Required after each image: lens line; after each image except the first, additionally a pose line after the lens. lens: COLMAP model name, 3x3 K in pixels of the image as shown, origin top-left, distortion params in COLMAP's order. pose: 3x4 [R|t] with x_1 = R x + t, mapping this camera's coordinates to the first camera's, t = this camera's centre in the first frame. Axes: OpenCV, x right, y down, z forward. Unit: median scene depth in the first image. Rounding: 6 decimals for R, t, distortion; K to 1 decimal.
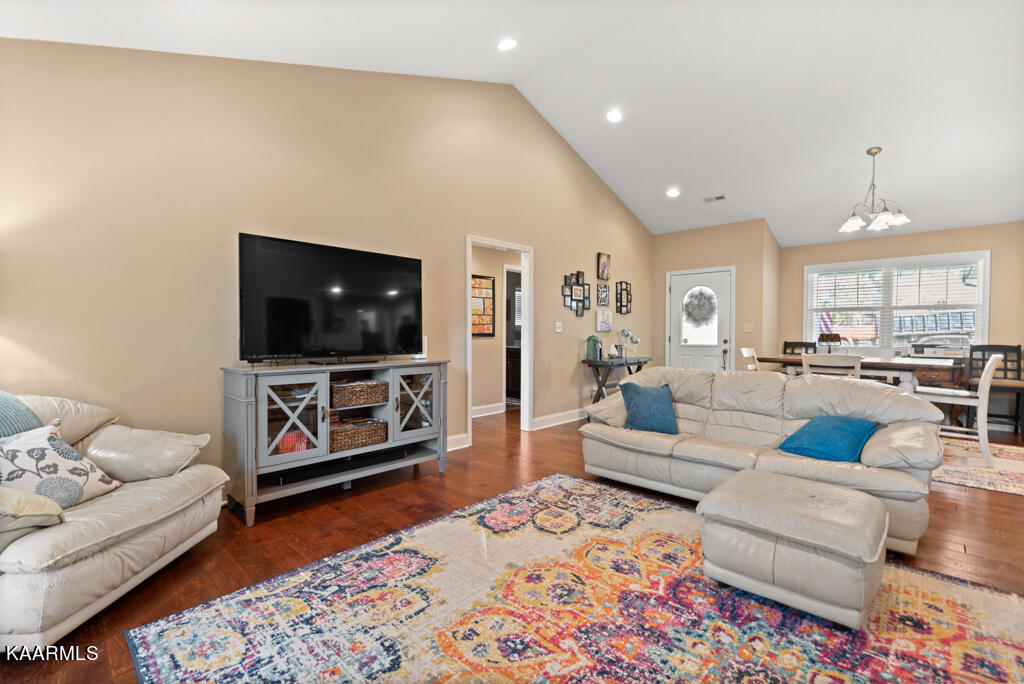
lens RADIAL K [[451.4, 0, 521.6], [0, 451.4, 339.0], [0, 0, 1]] dist [-0.003487, -0.000077]
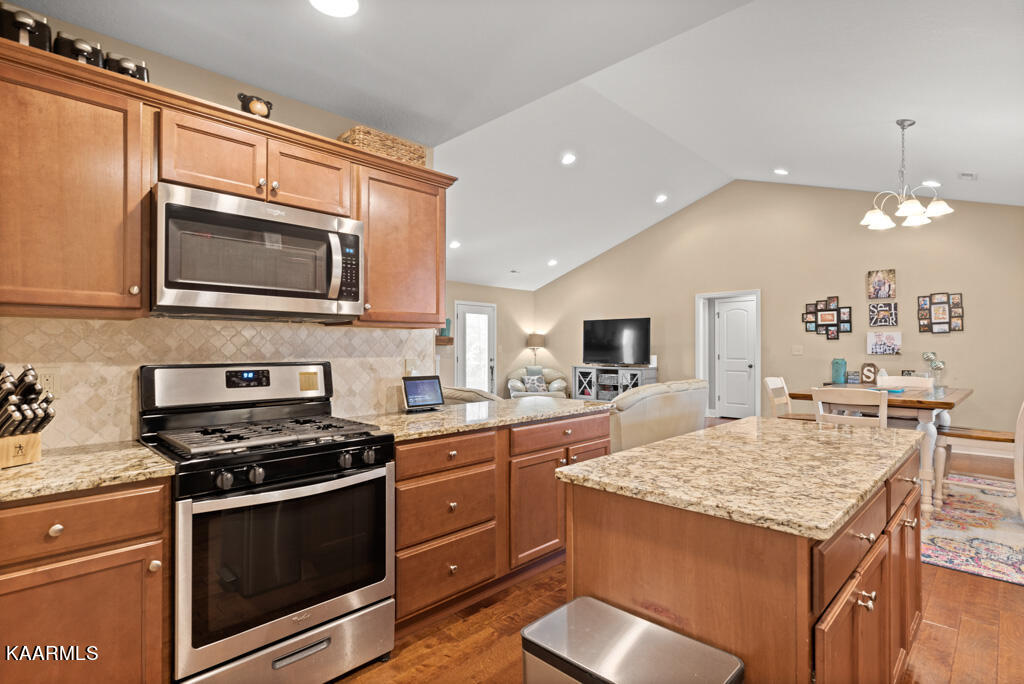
lens RADIAL K [[508.0, 0, 501.2], [0, 508.0, 343.7], [0, 0, 1]] dist [-0.004864, 0.000301]
pose [[-0.038356, -0.012938, -0.999180, 2.644998], [-0.015300, 0.999807, -0.012359, -0.029598], [0.999147, 0.014813, -0.038547, 0.563664]]
